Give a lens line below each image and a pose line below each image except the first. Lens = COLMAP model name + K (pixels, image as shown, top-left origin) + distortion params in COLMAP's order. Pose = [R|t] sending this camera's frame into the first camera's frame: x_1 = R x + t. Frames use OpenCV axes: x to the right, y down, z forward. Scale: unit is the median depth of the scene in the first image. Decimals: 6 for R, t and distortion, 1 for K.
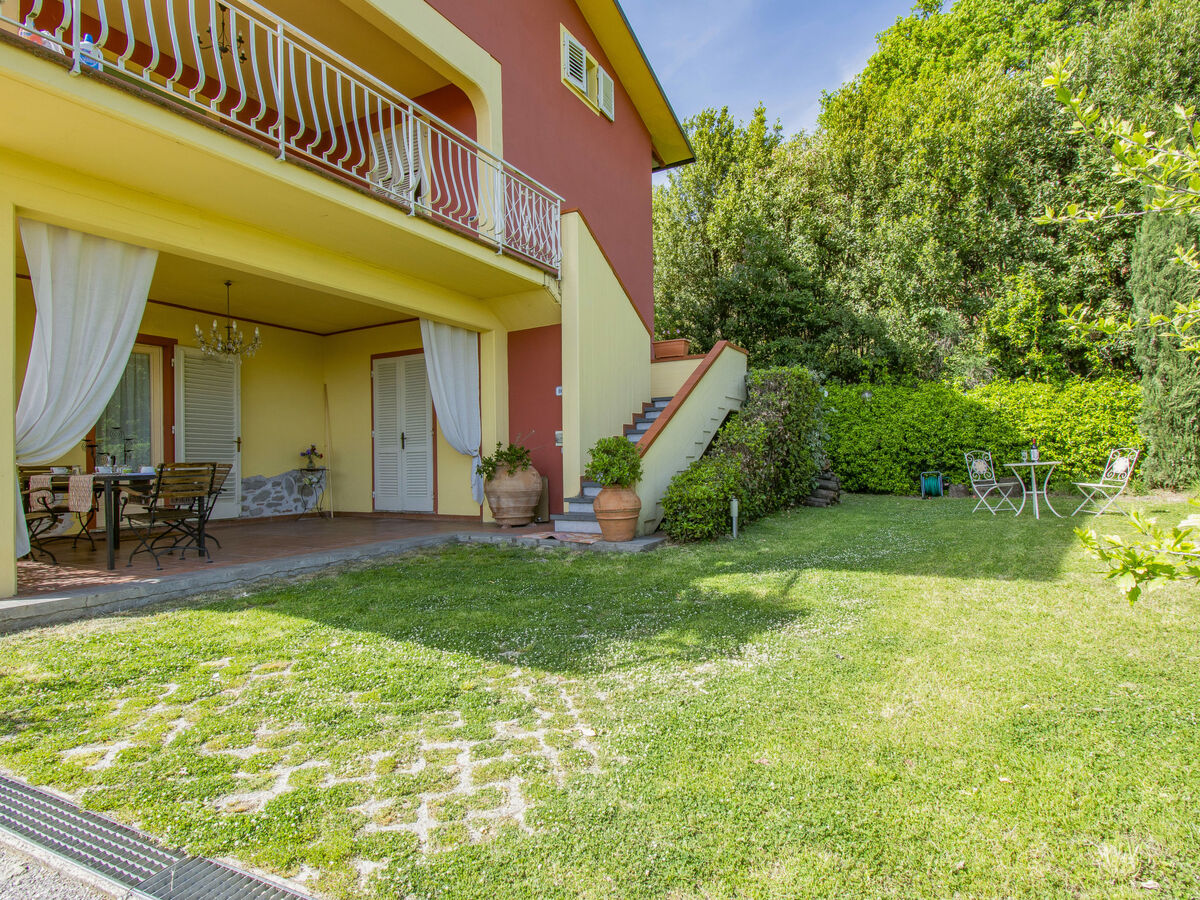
lens RADIAL K [[643.4, 0, 594.8], [0, 643.4, 453.1], [0, 0, 1]] dist [0.023946, -0.022385]
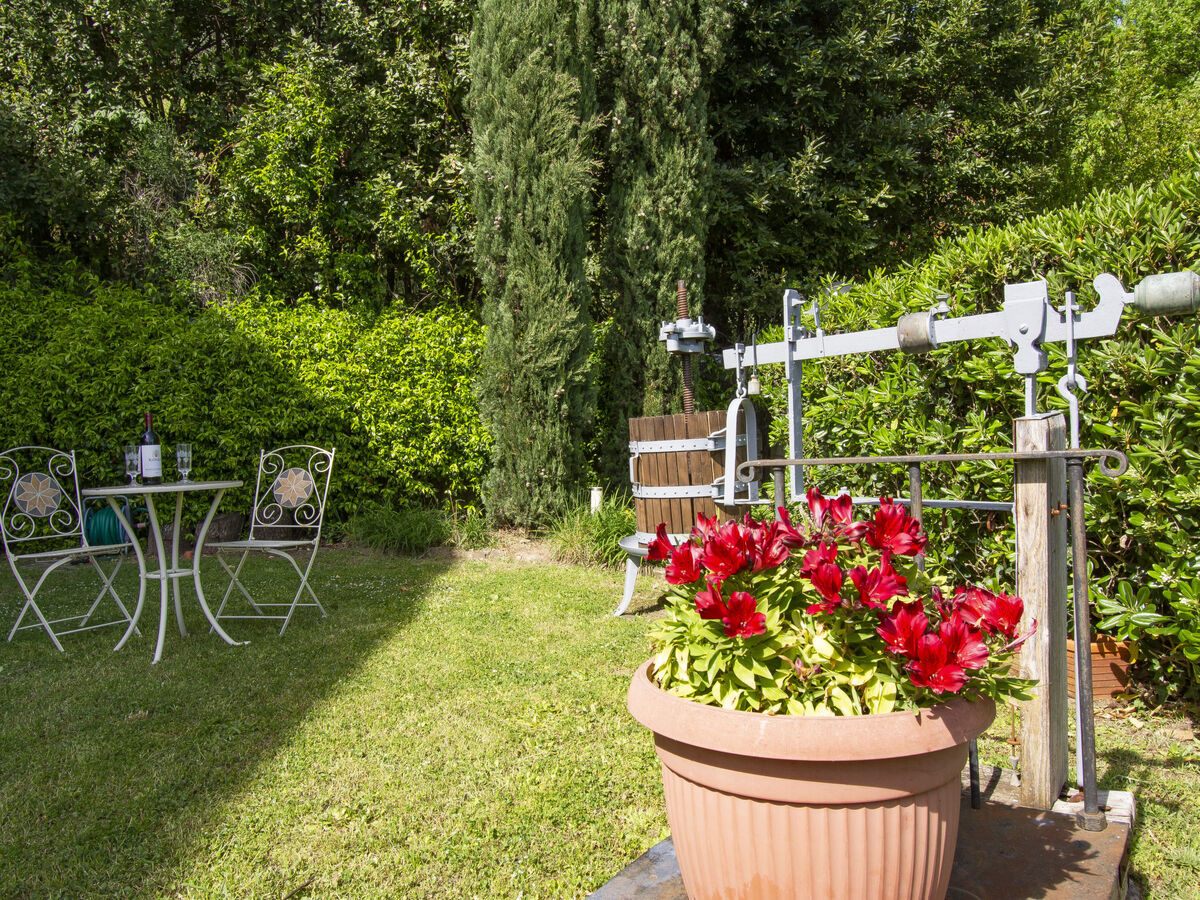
lens RADIAL K [[940.7, 0, 600.0], [0, 940.7, 450.0], [0, 0, 1]] dist [0.002890, 0.001774]
pose [[0.743902, 0.019908, 0.667992, 0.406118], [-0.018874, 0.999783, -0.008778, -0.002186], [-0.668022, -0.006077, 0.744116, 0.384751]]
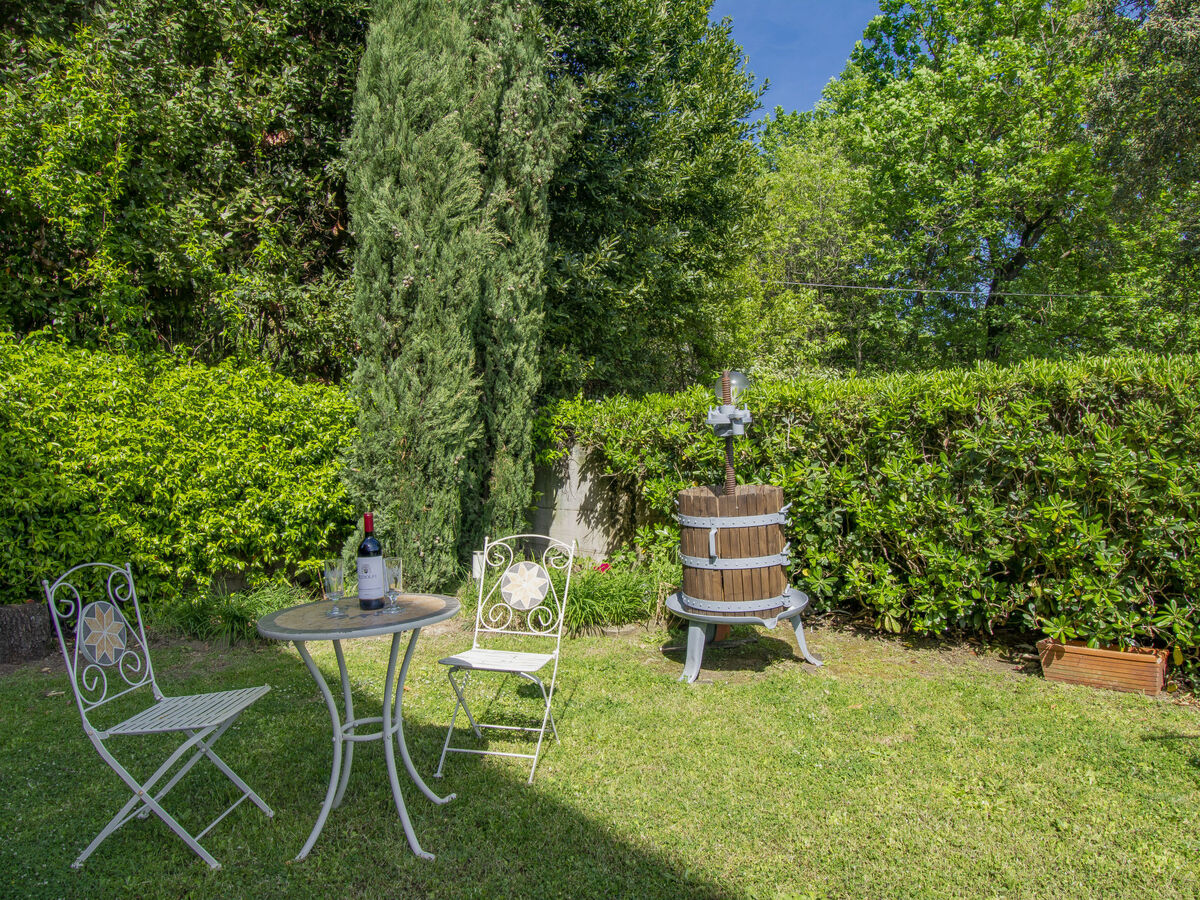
lens RADIAL K [[827.0, 0, 600.0], [0, 827.0, 450.0], [0, 0, 1]] dist [-0.003519, -0.002125]
pose [[0.209351, 0.051321, 0.976493, 0.293167], [0.008444, 0.998490, -0.054287, -0.020361], [-0.977804, 0.019610, 0.208602, 0.657629]]
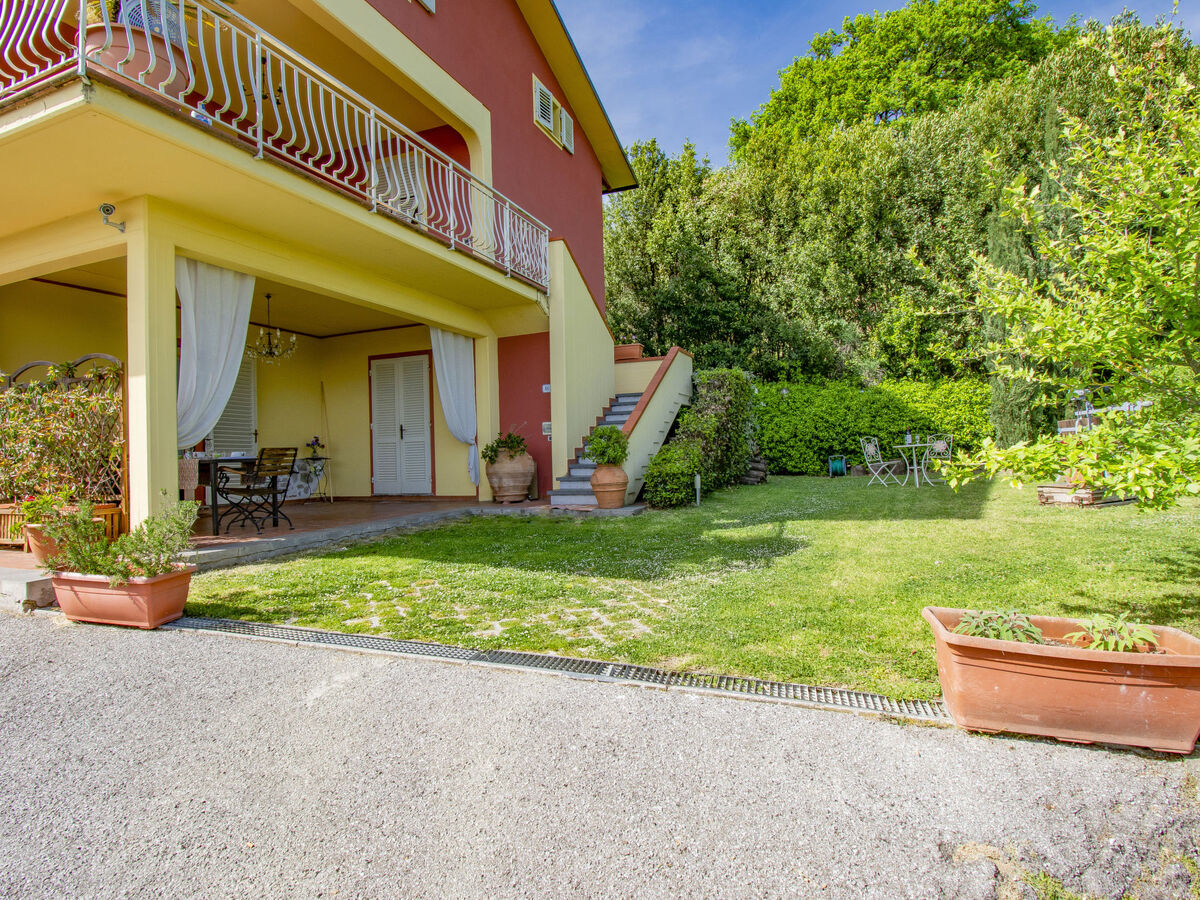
lens RADIAL K [[653.2, 0, 588.8], [0, 653.2, 443.2], [0, 0, 1]] dist [-0.011389, -0.001886]
pose [[0.991389, -0.009521, 0.130603, -0.109450], [0.010682, 0.999909, -0.008197, 0.012372], [-0.130513, 0.009521, 0.991401, -0.164255]]
